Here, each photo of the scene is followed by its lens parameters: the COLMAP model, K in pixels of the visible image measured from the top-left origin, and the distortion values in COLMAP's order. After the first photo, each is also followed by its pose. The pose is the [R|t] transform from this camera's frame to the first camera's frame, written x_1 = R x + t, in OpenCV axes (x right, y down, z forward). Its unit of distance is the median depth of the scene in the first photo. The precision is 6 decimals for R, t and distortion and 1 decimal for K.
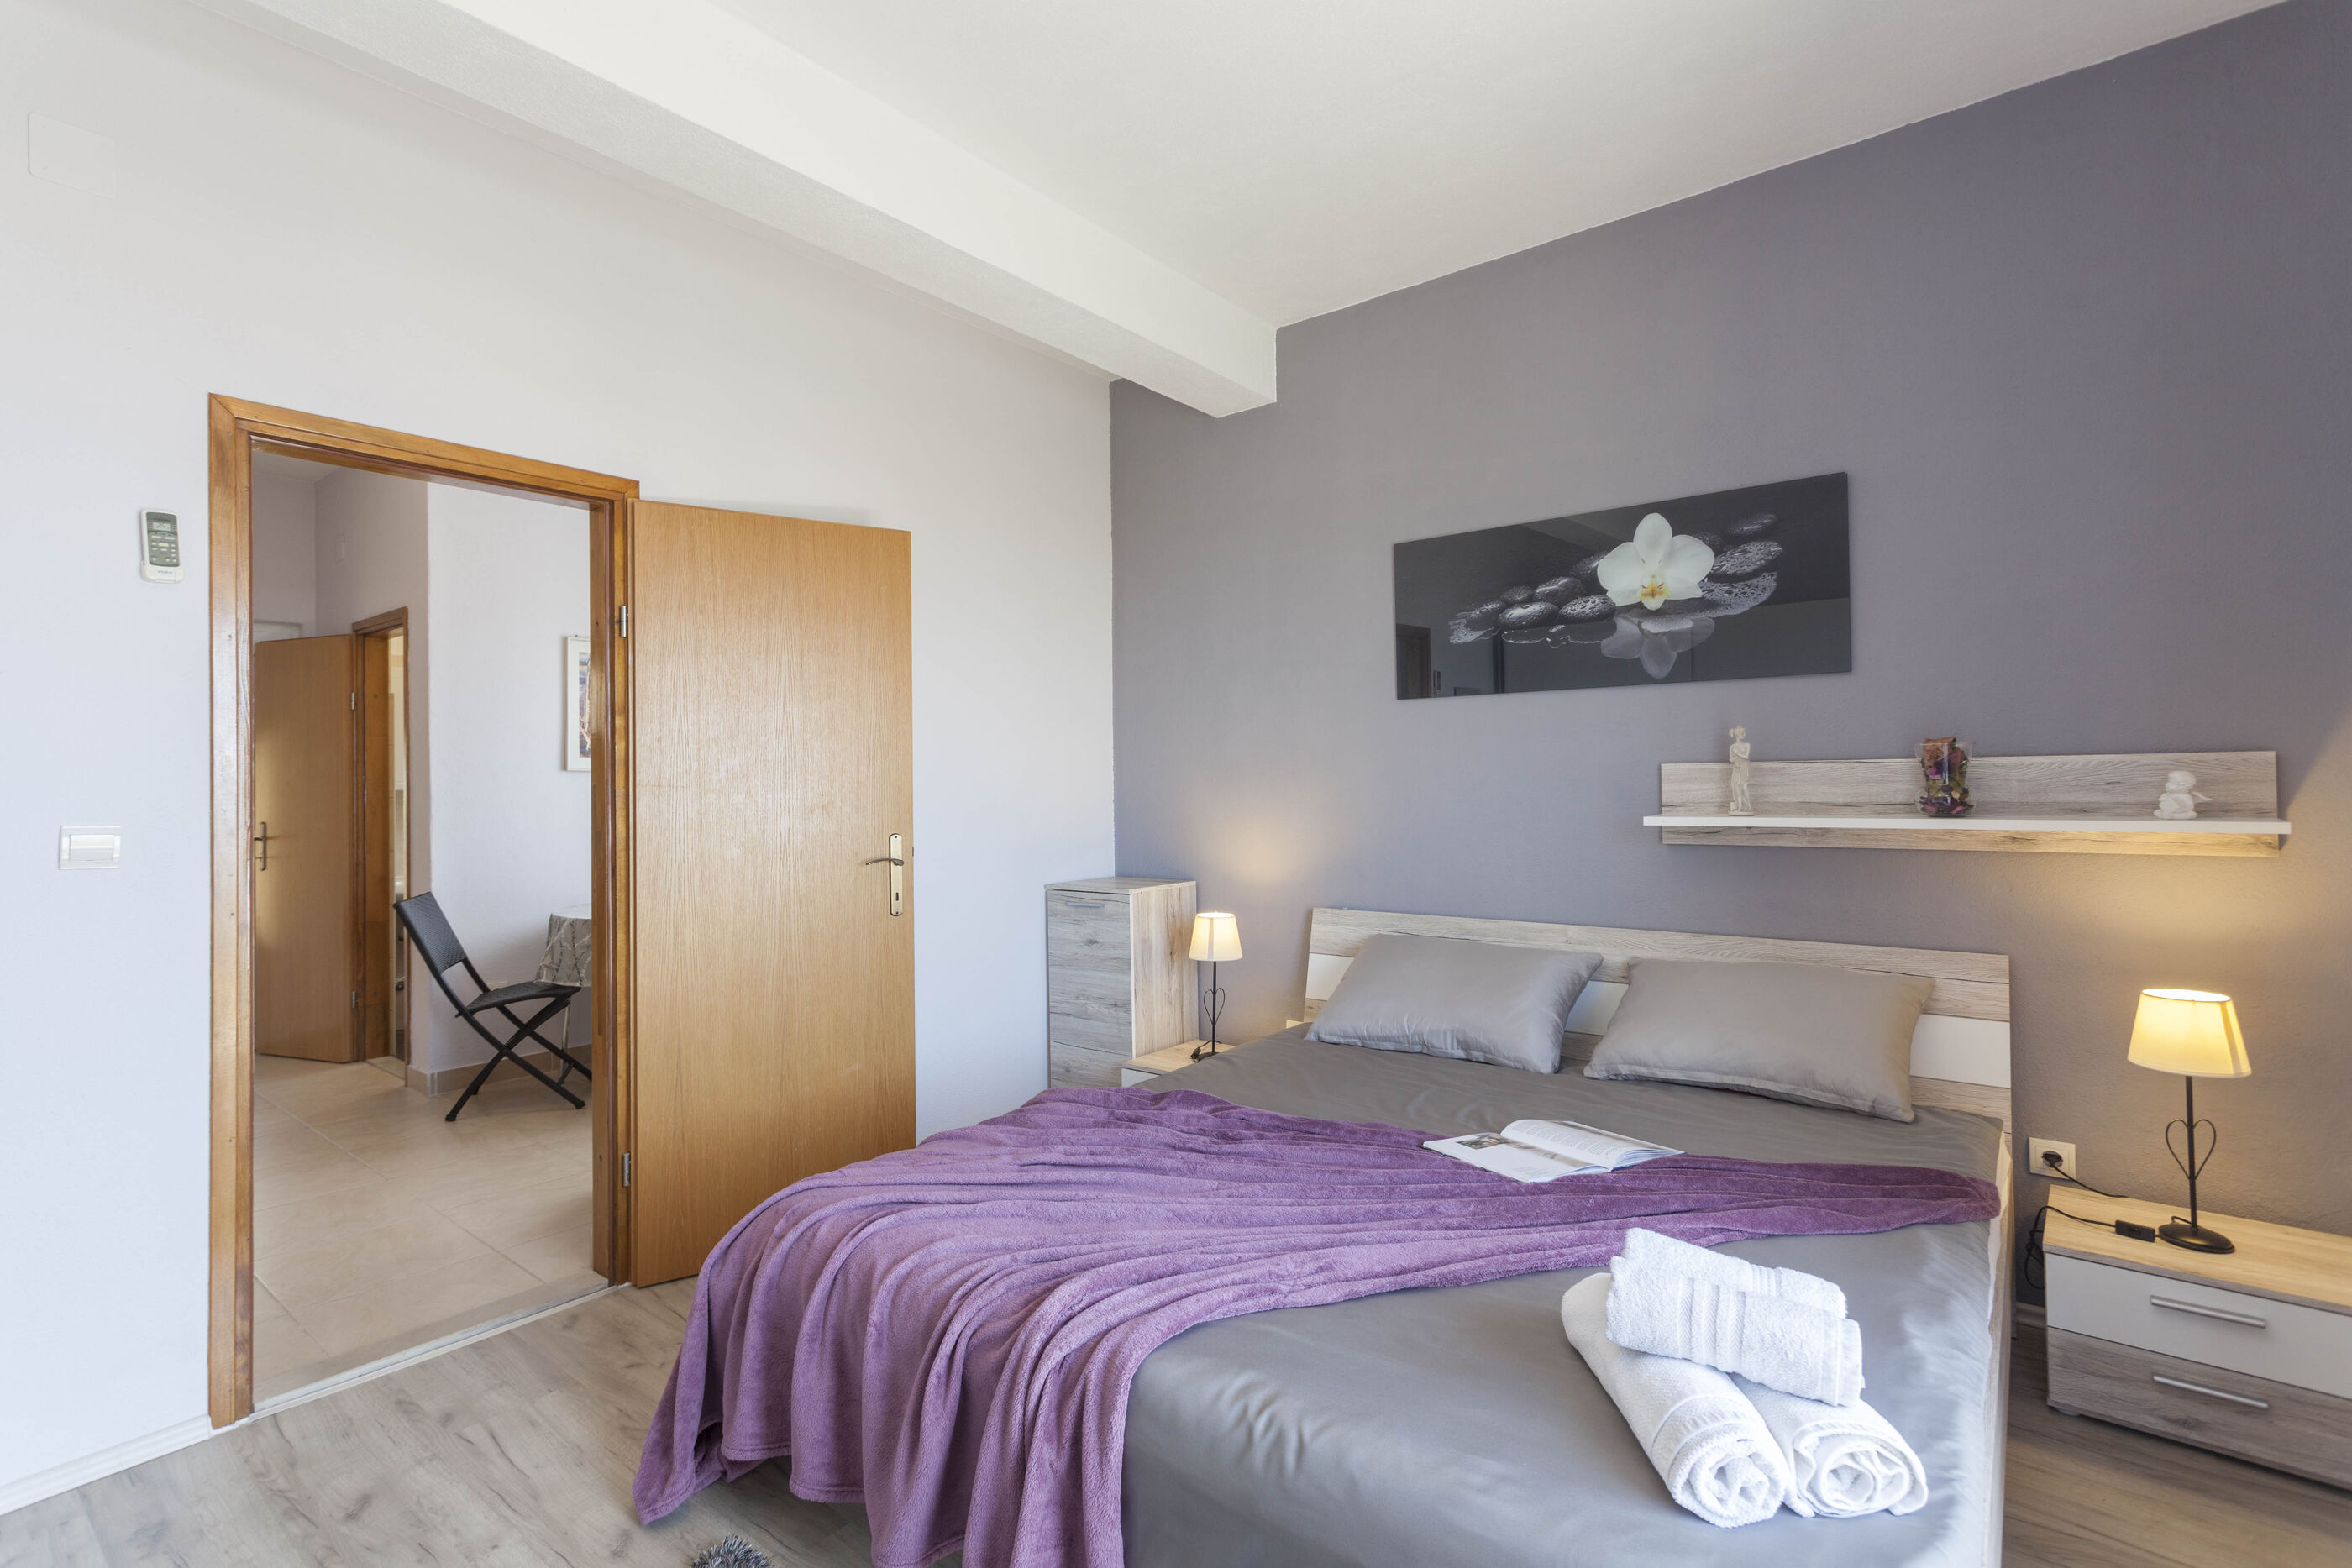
lens RADIAL K [[1109.4, 0, 1161.7], [0, 1109.4, 772.3], [0, 0, 1]] dist [0.001016, 0.000453]
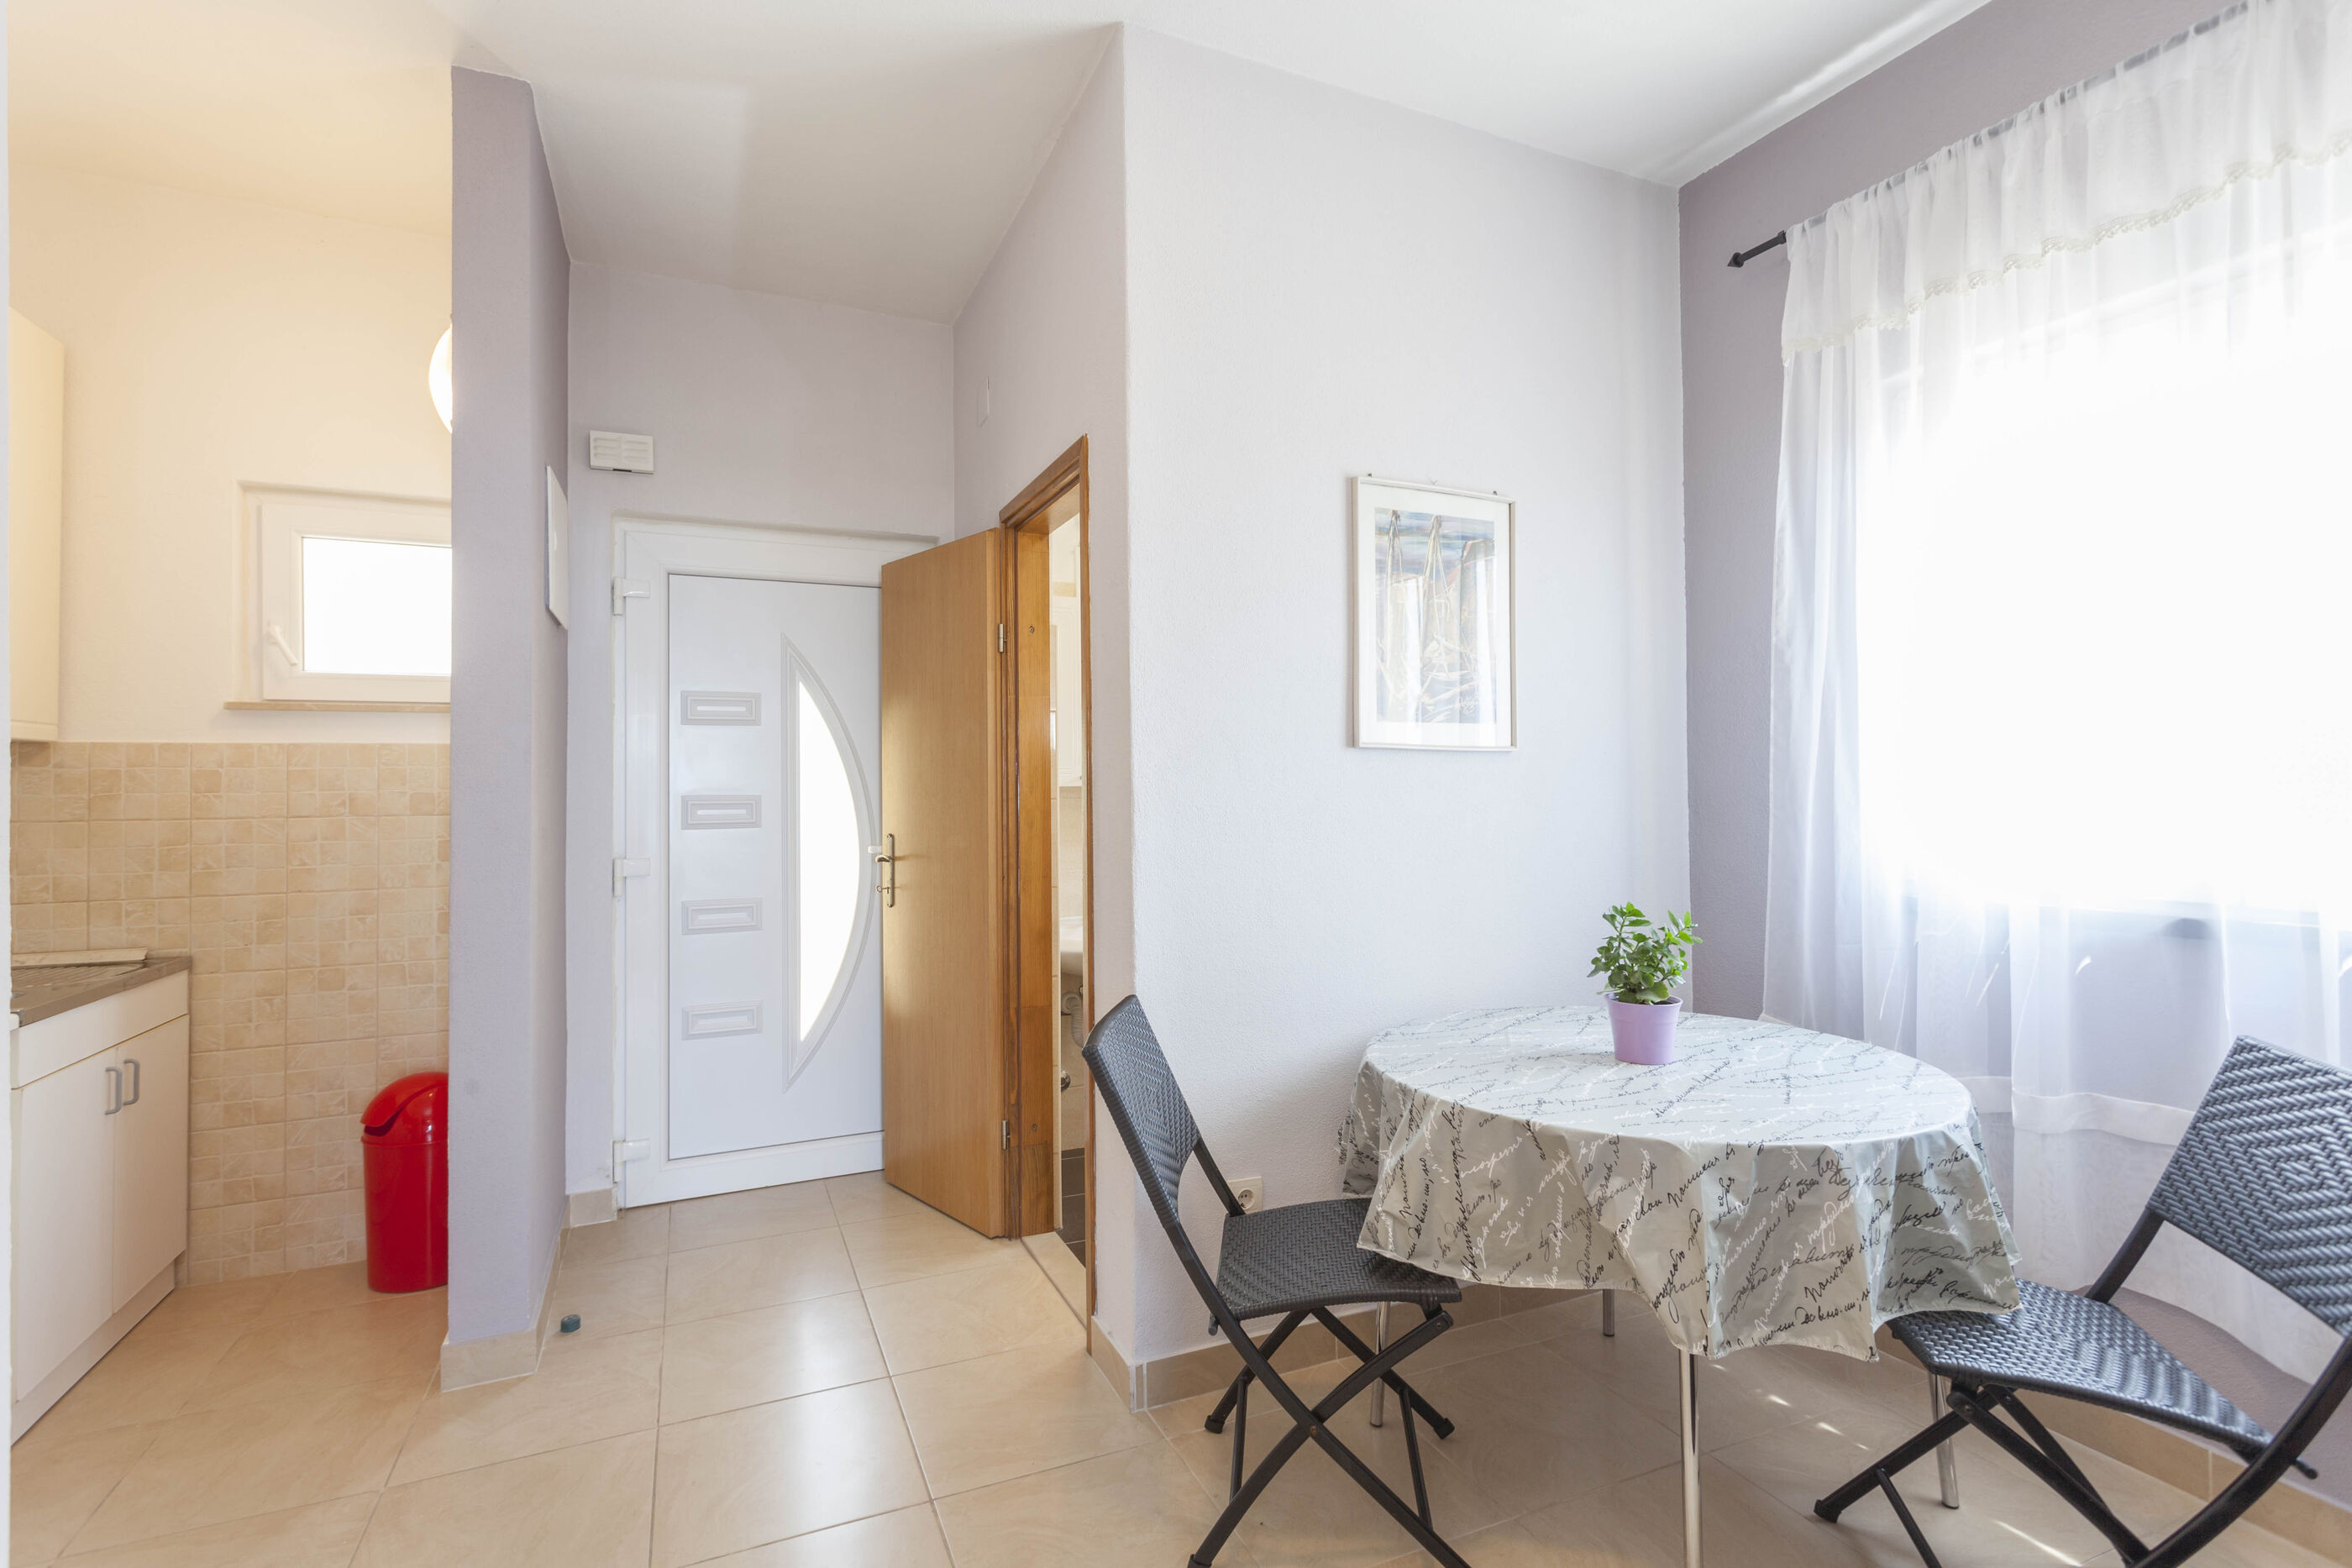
lens RADIAL K [[1109.4, 0, 1161.7], [0, 1109.4, 772.3], [0, 0, 1]] dist [0.001016, 0.000453]
pose [[0.885825, -0.003419, -0.464007, -0.375258], [0.004251, 0.999991, 0.000748, 0.008636], [0.464000, -0.002635, 0.885831, 0.511165]]
